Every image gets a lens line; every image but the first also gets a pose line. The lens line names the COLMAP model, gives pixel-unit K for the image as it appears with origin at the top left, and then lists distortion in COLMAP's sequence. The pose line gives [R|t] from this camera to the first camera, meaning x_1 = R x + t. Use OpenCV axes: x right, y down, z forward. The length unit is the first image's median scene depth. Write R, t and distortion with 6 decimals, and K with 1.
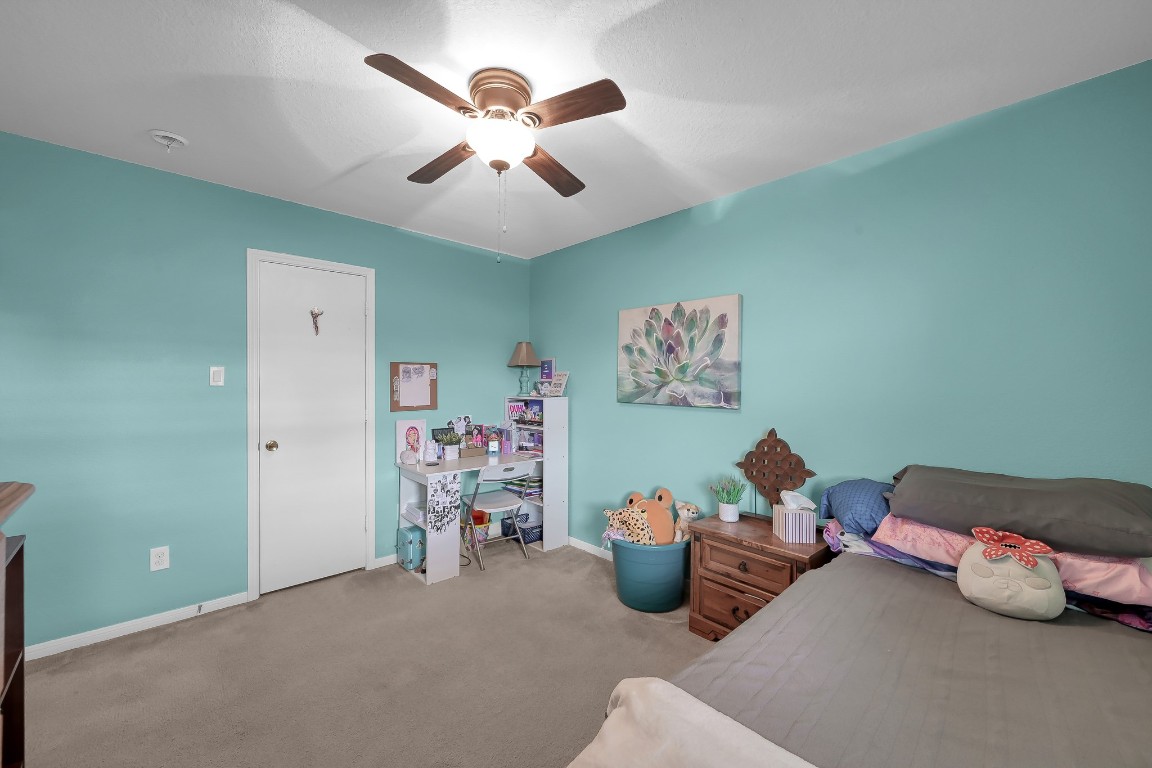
lens RADIAL K [[459.0, 0, 578.4], [0, 459.0, 381.8], [0, 0, 1]] dist [-0.001384, -0.000100]
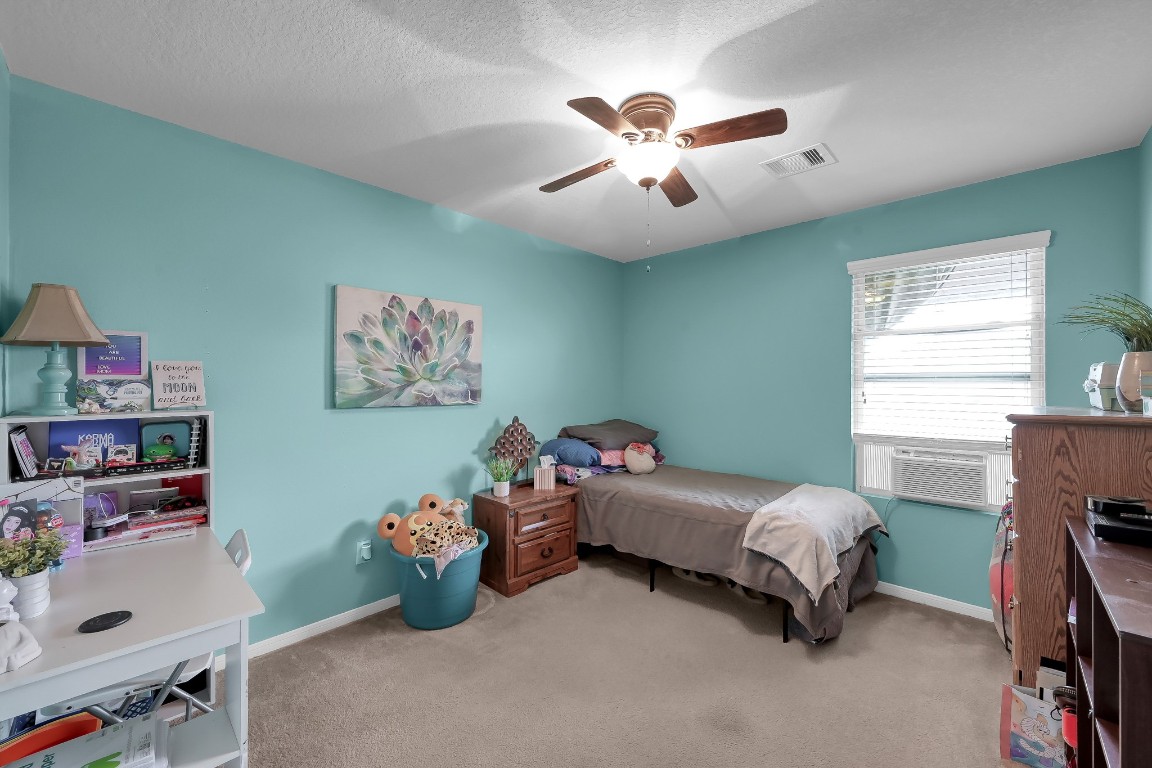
lens RADIAL K [[459.0, 0, 578.4], [0, 459.0, 381.8], [0, 0, 1]] dist [-0.001384, -0.000100]
pose [[-0.066751, 0.000055, 0.997770, -0.749471], [0.001223, 0.999999, 0.000027, 0.002213], [-0.997769, 0.001222, -0.066751, 0.739710]]
